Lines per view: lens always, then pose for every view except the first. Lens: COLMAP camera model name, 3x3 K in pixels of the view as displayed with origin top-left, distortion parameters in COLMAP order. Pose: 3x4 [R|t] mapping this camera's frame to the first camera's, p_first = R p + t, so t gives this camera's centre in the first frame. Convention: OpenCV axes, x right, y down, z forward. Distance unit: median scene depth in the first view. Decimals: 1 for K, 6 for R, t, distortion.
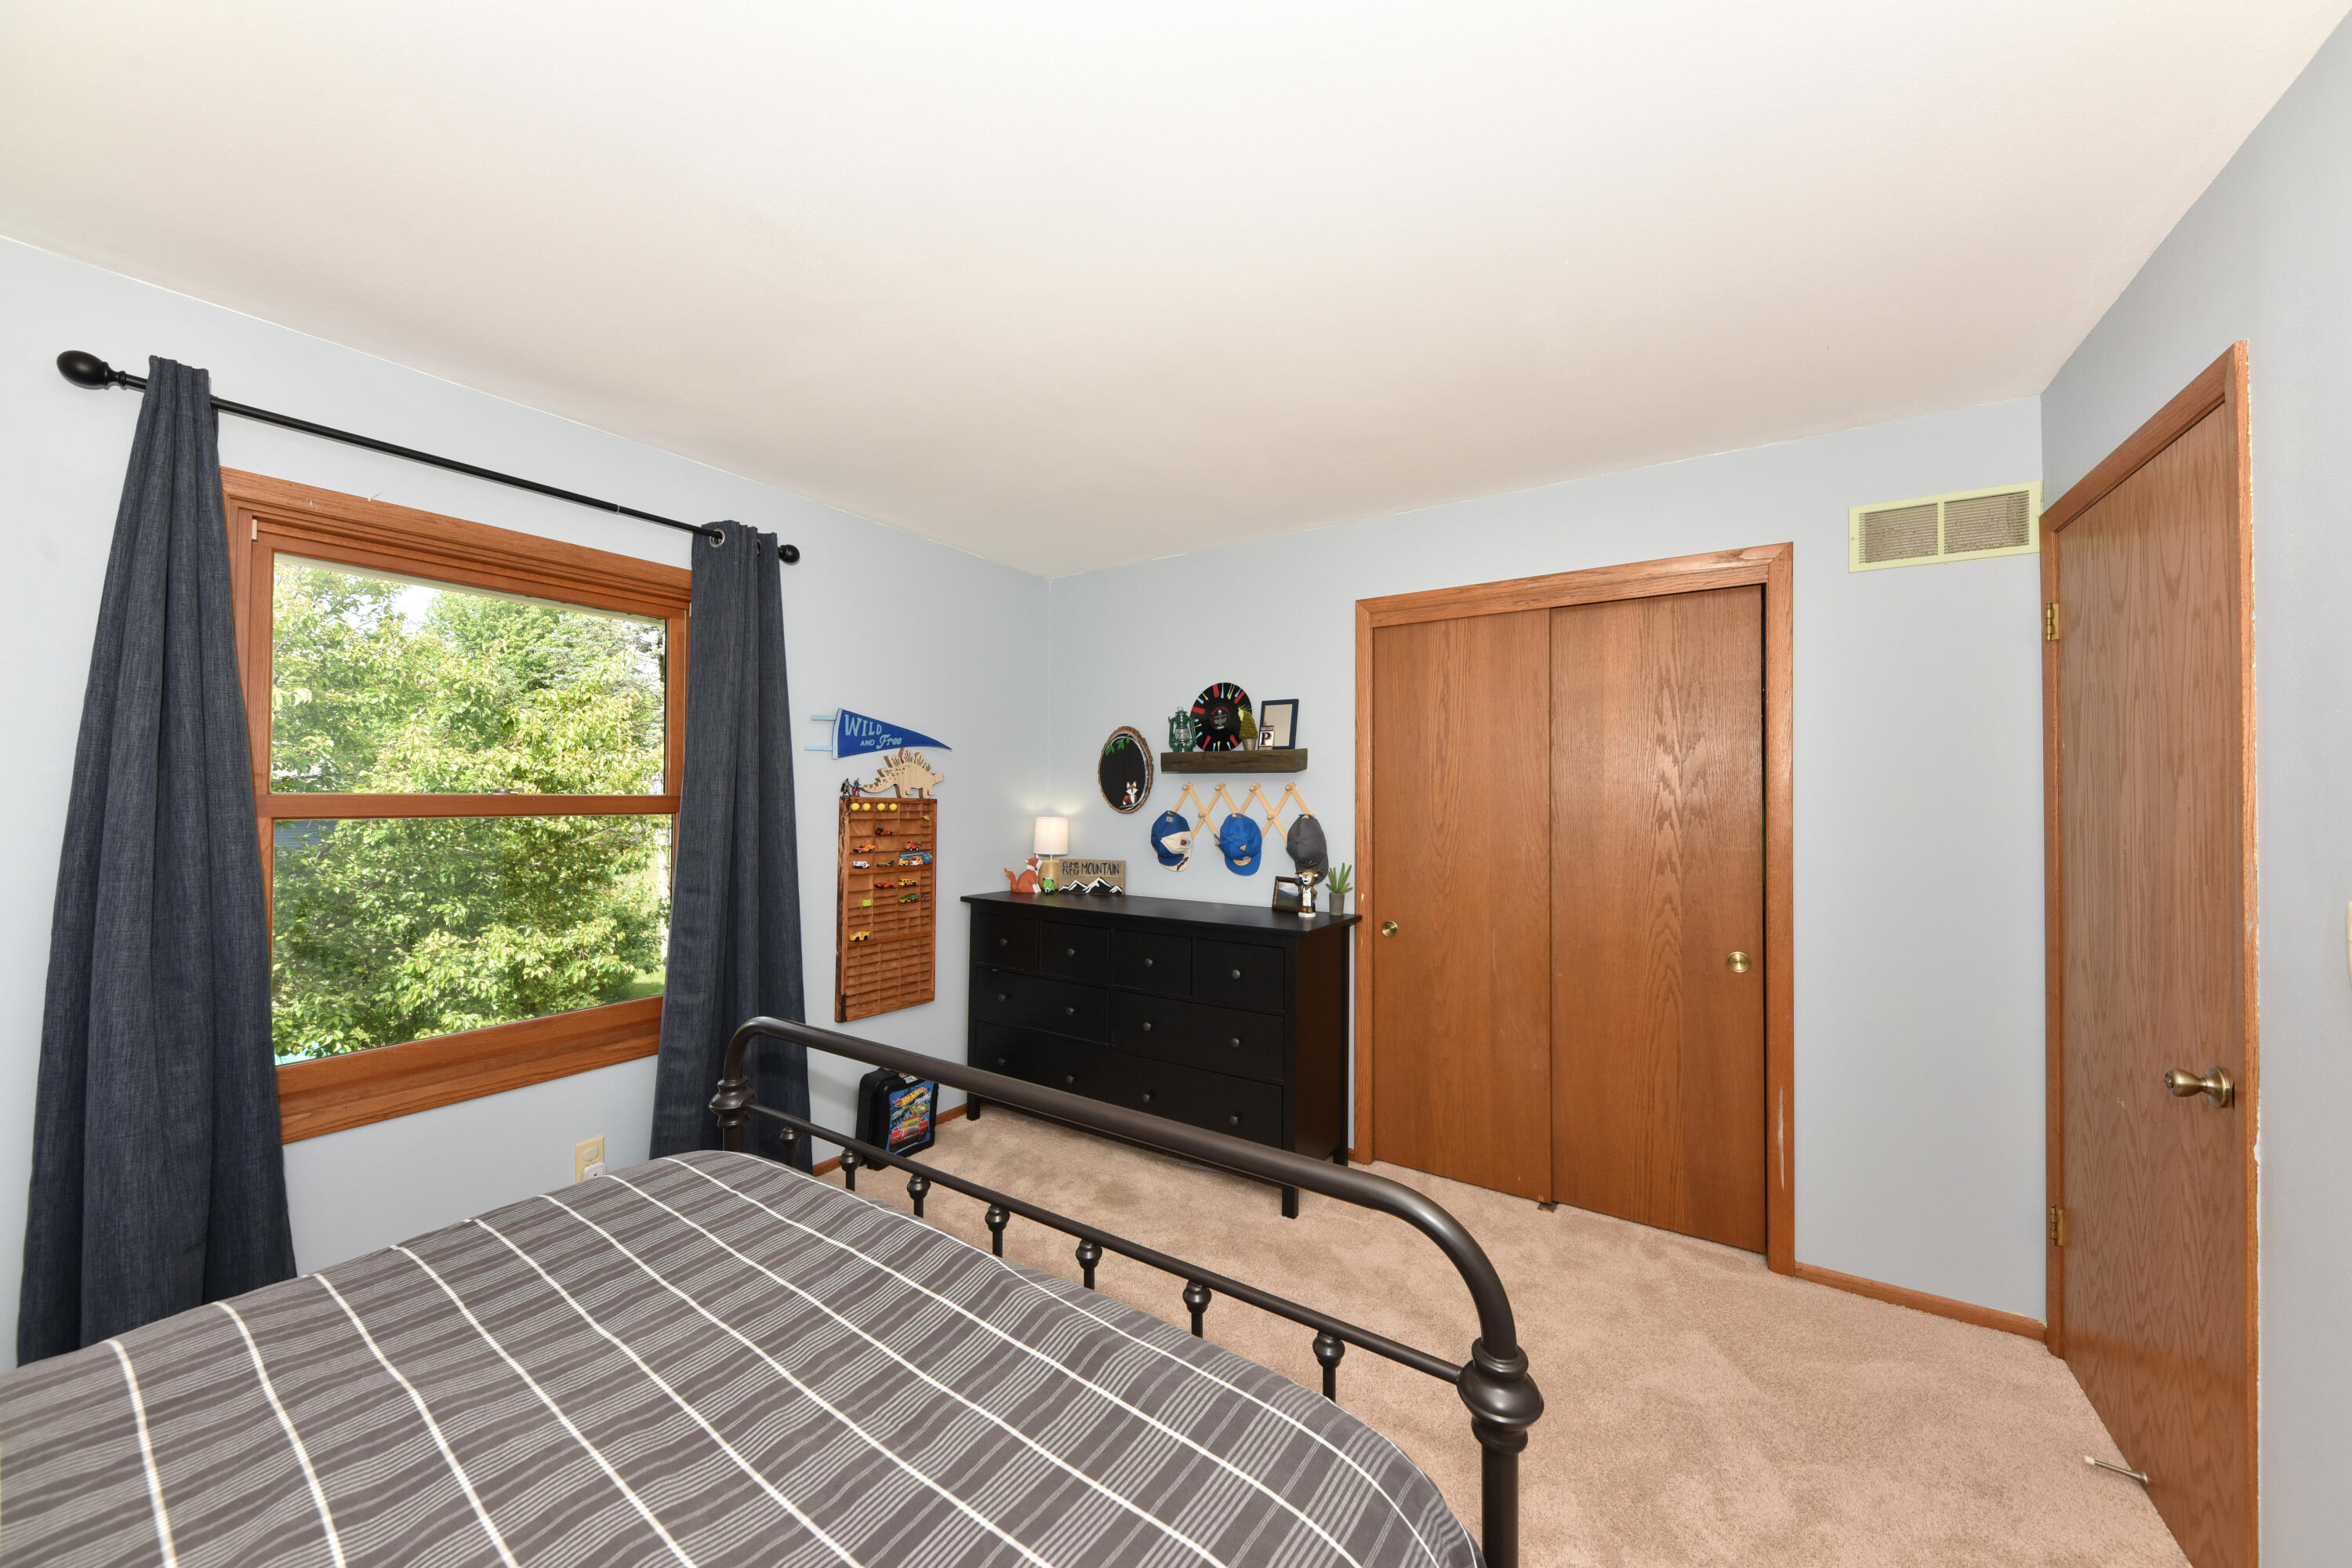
lens RADIAL K [[787.4, 0, 1173.9], [0, 787.4, 794.5], [0, 0, 1]] dist [-0.000041, -0.000023]
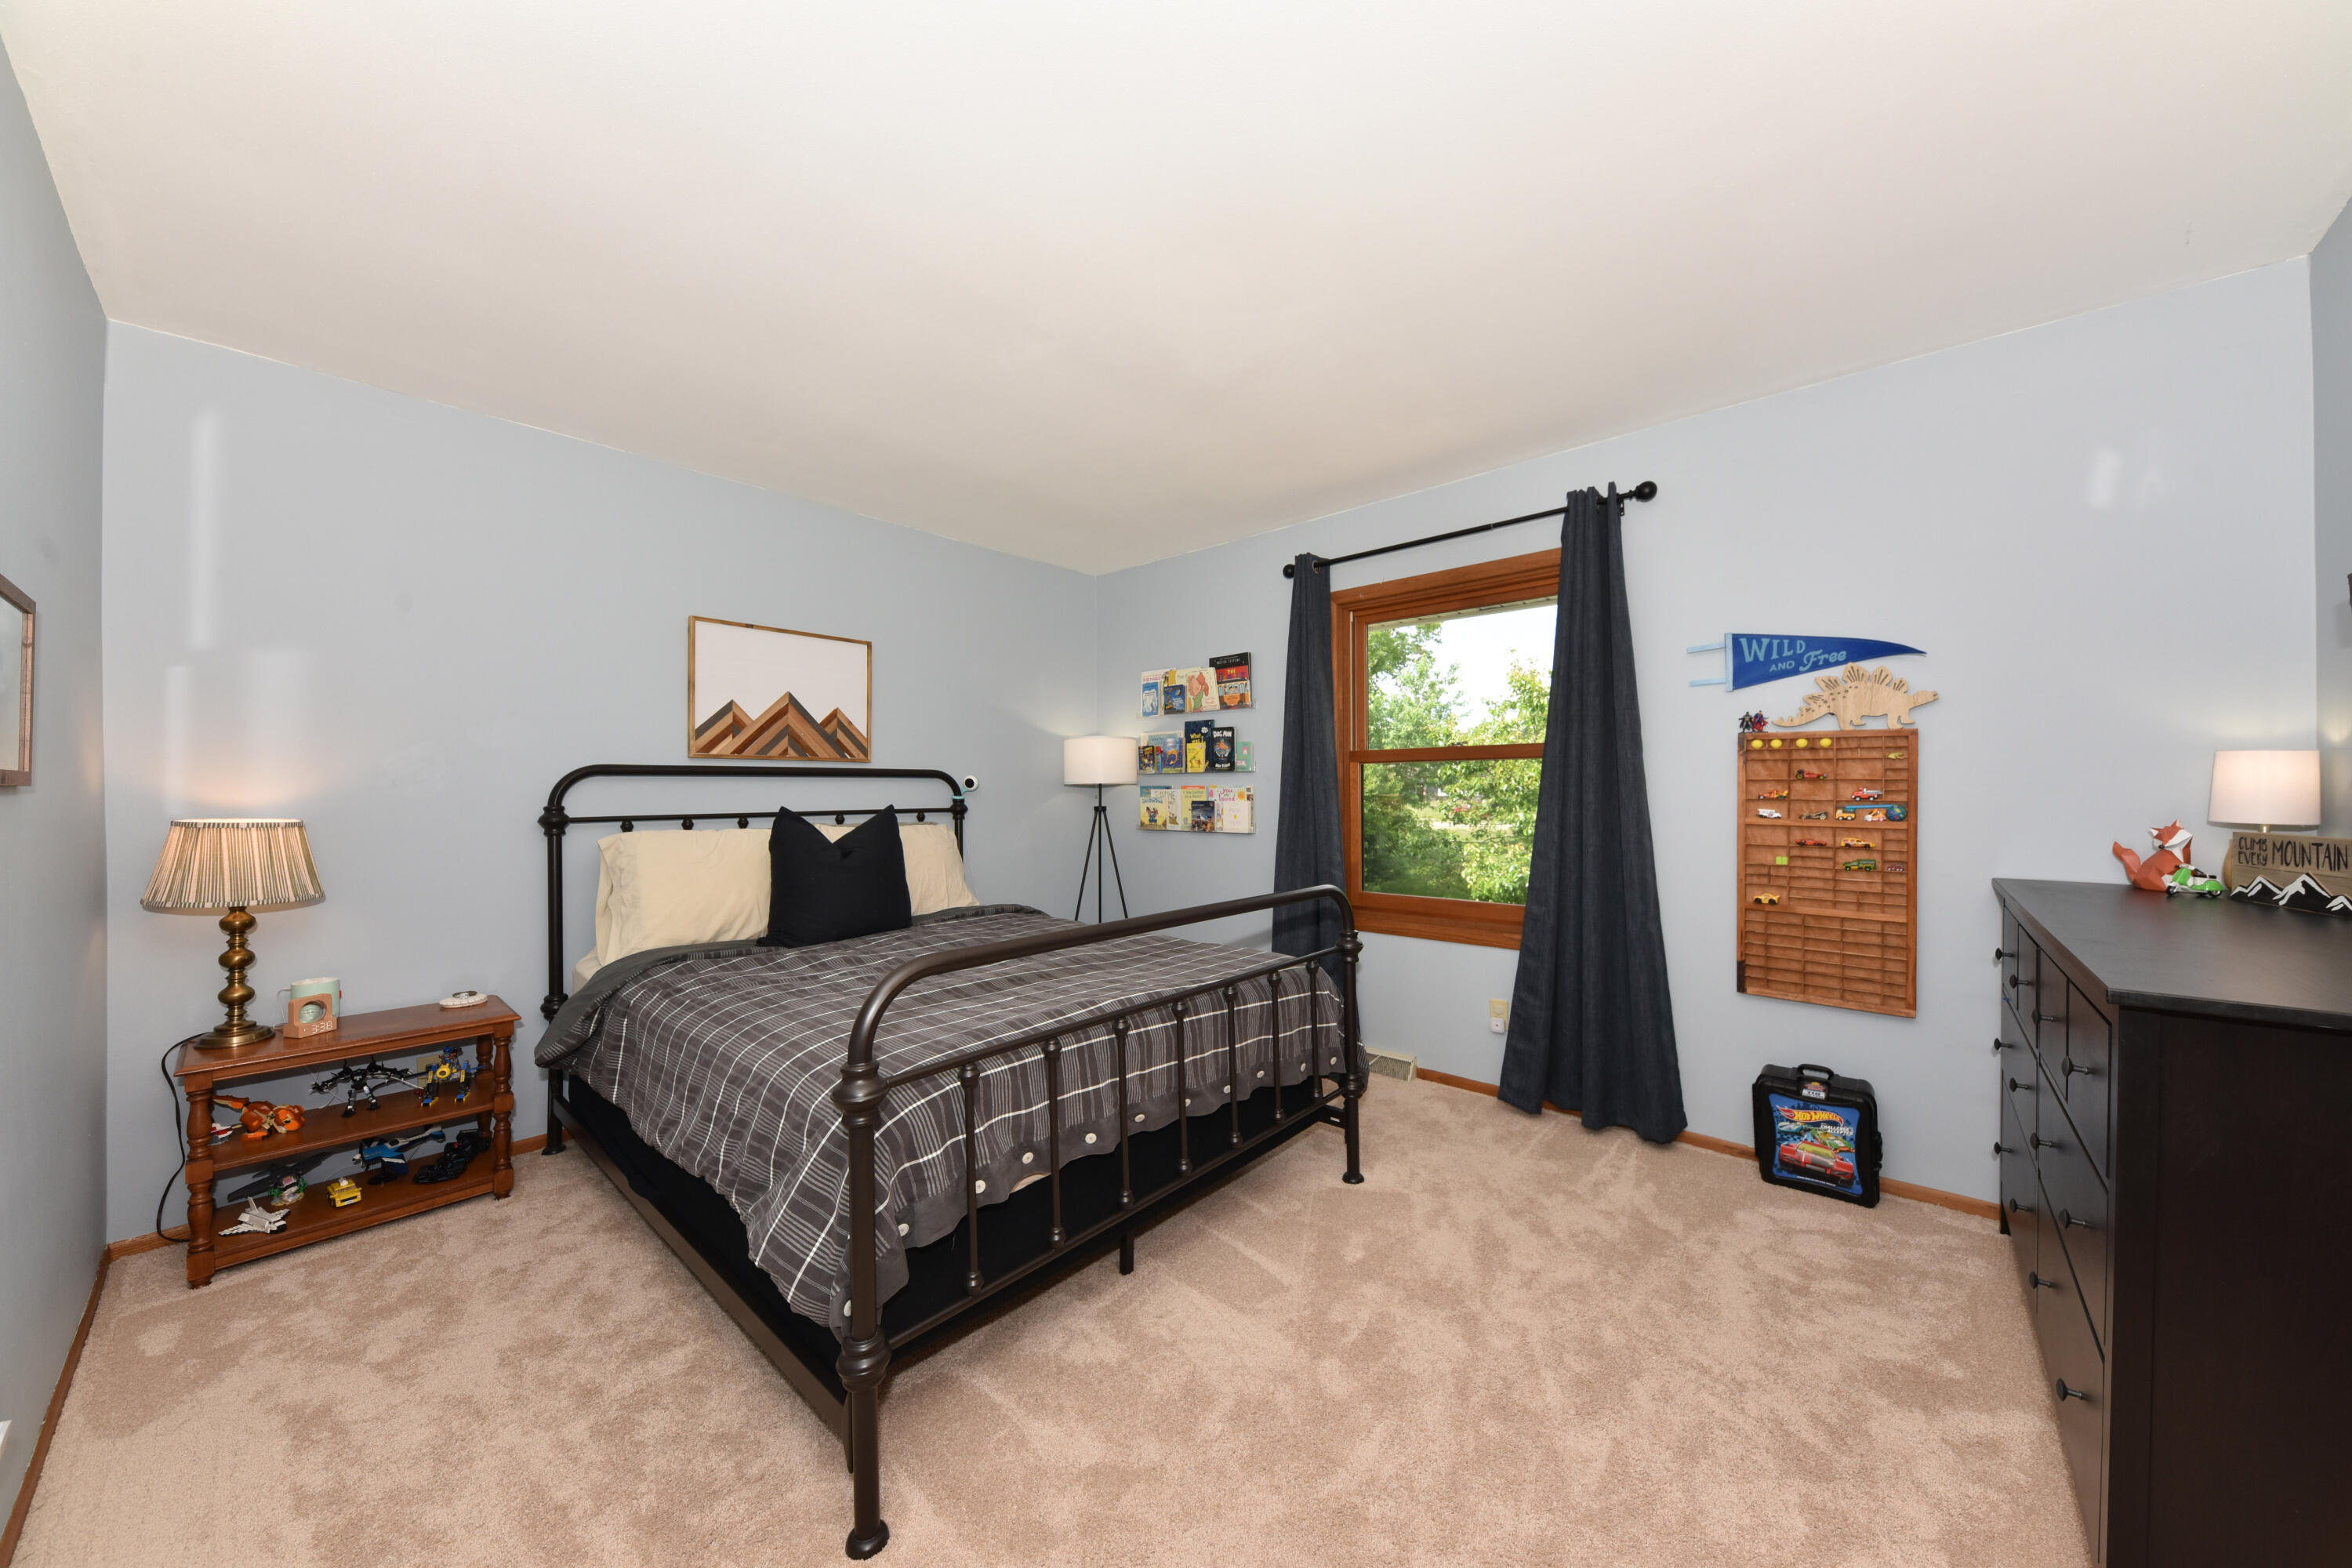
lens RADIAL K [[819.6, 0, 1176.0], [0, 819.6, 784.0], [0, 0, 1]] dist [-0.000258, -0.000082]
pose [[-0.131557, -0.010042, -0.991258, 0.539836], [0.011743, 0.999863, -0.011687, 0.059867], [0.991239, -0.013178, -0.131421, 0.485564]]
